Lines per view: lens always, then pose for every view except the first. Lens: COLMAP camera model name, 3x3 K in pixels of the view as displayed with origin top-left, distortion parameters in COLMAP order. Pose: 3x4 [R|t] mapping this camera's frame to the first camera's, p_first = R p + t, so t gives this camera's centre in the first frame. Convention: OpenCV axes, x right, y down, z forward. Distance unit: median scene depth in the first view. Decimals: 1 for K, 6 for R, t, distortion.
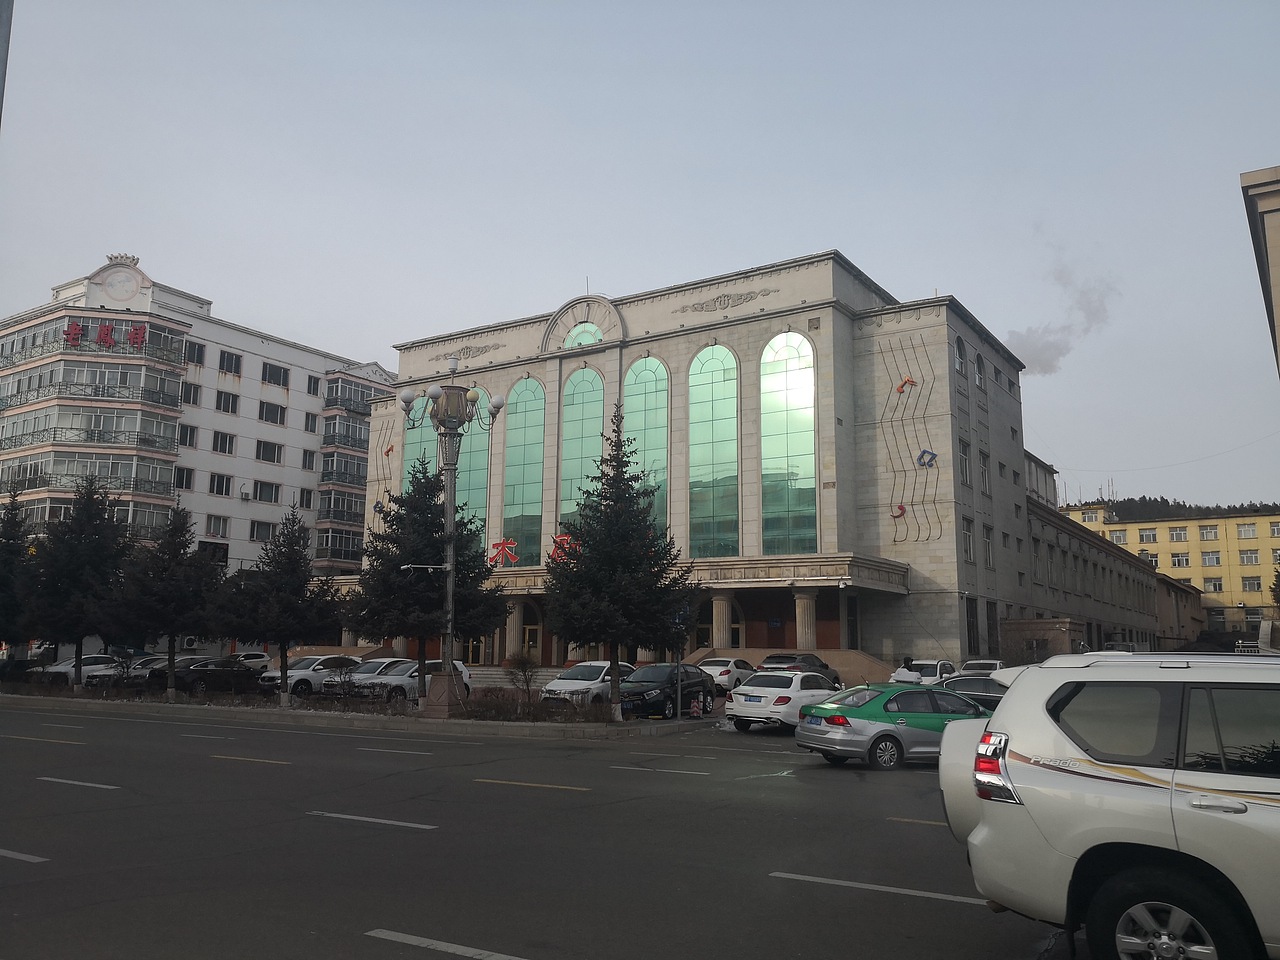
lens RADIAL K [[1036.9, 0, 640.0], [0, 1036.9, 480.0], [0, 0, 1]] dist [0.026650, -0.011941]
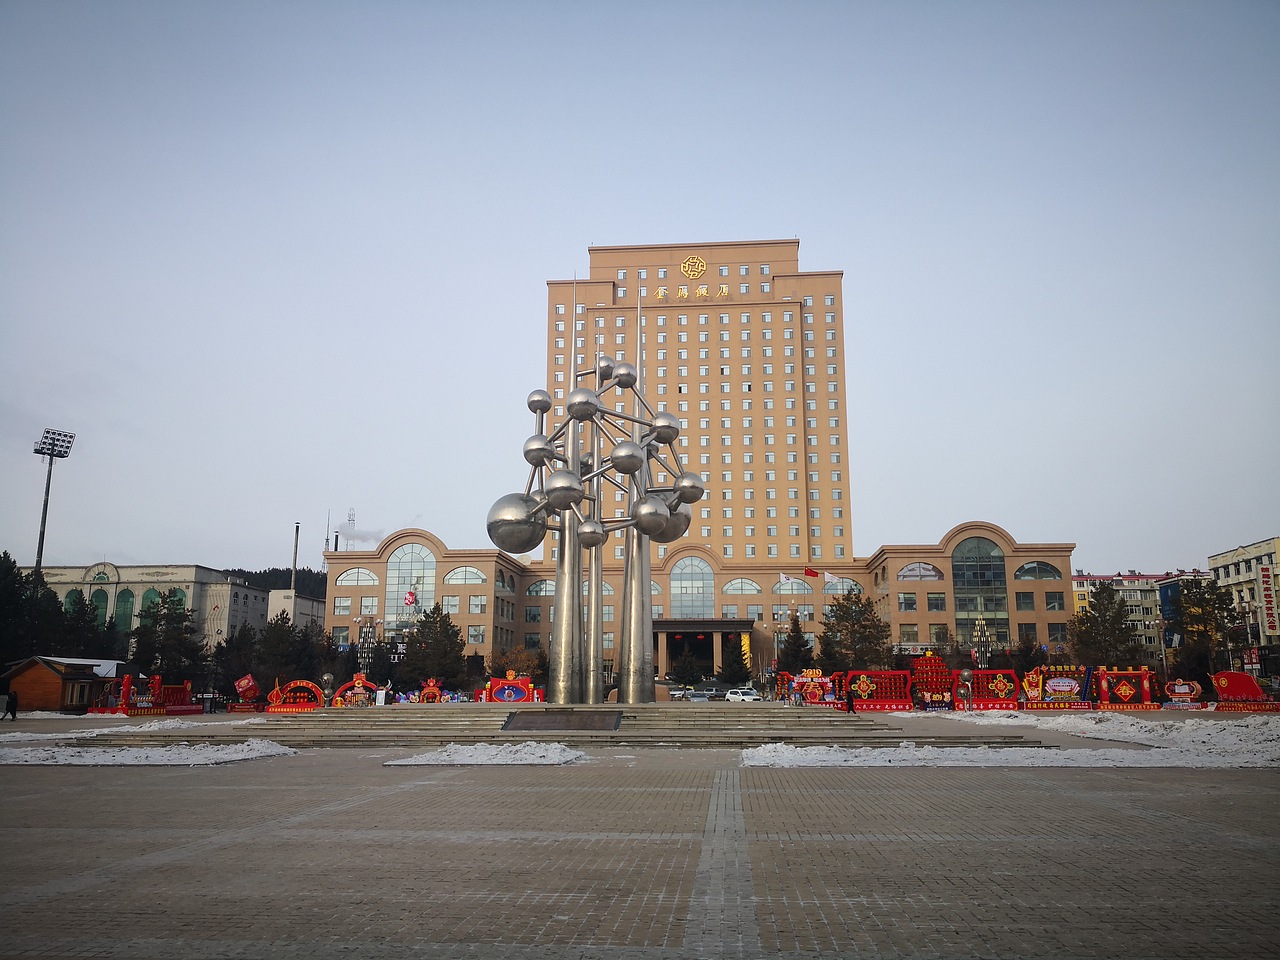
lens RADIAL K [[1036.9, 0, 640.0], [0, 1036.9, 480.0], [0, 0, 1]] dist [0.026650, -0.011941]
pose [[0.881061, 0.084762, 0.465346, -0.099308], [-0.070742, 0.996361, -0.047546, -0.341846], [-0.467682, 0.008971, 0.883851, -1.988761]]
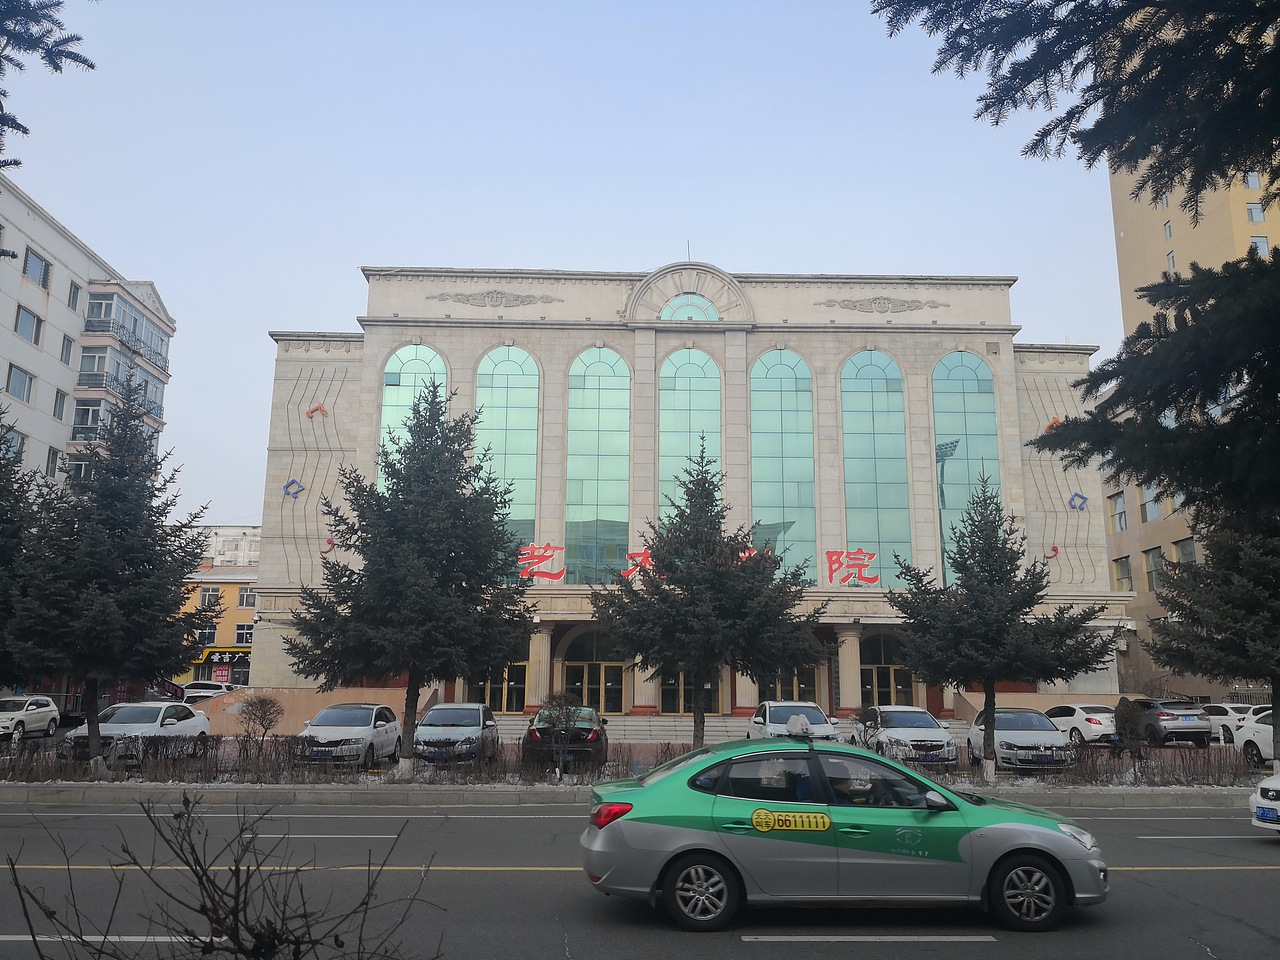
lens RADIAL K [[1032.5, 0, 638.7], [0, 1032.5, 504.1], [0, 0, 1]] dist [0.004778, -0.004423]
pose [[0.826517, 0.100587, 0.553851, -0.492192], [-0.093040, 0.994784, -0.041822, 0.049202], [-0.555169, -0.016964, 0.831565, 0.317729]]
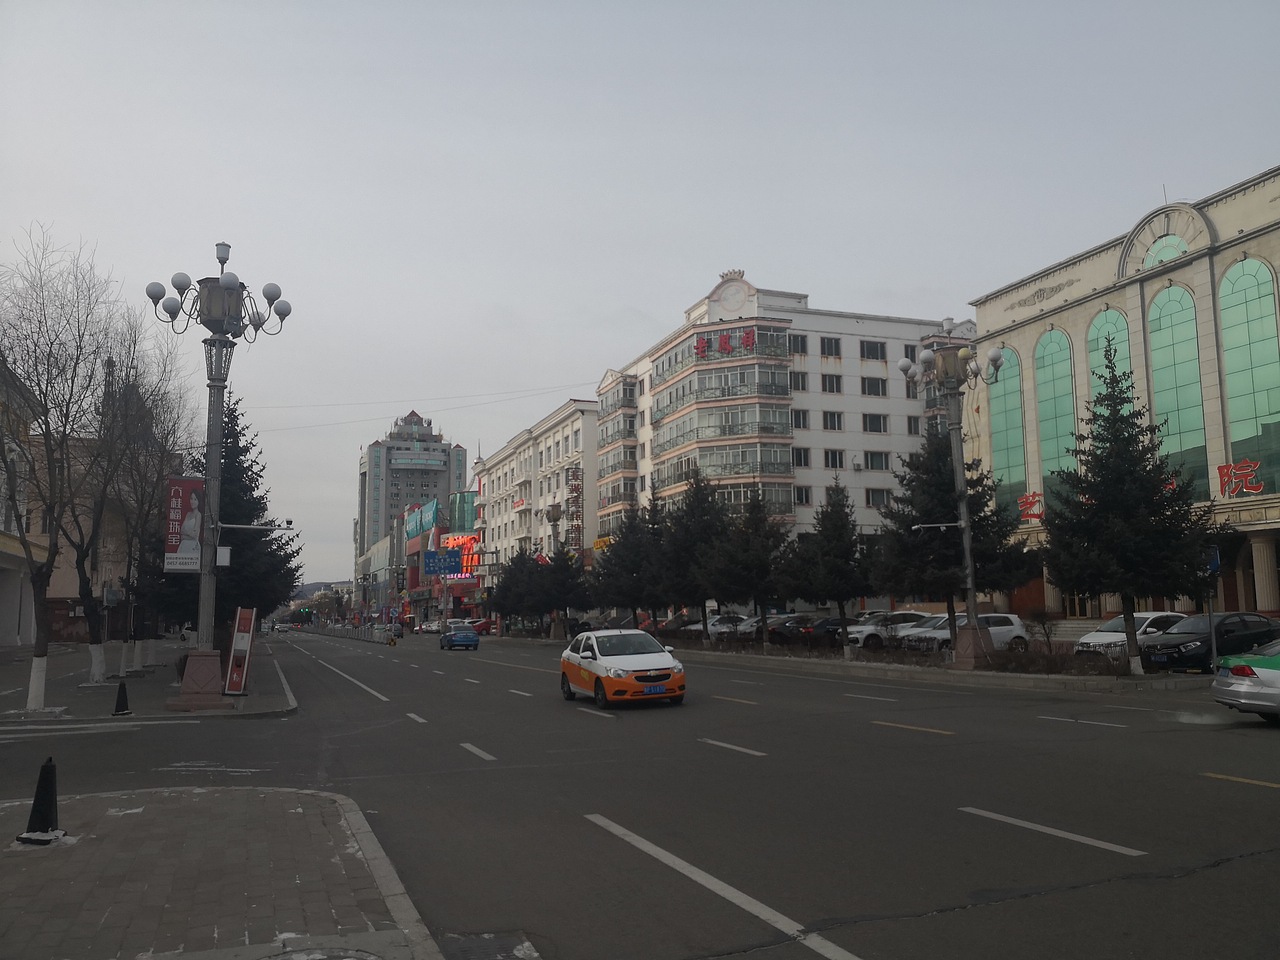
lens RADIAL K [[1036.9, 0, 640.0], [0, 1036.9, 480.0], [0, 0, 1]] dist [0.026650, -0.011941]
pose [[0.802637, -0.099077, -0.588181, 0.086413], [0.122942, 0.992414, 0.000599, 0.000591], [0.583660, -0.072793, 0.808729, -0.006513]]
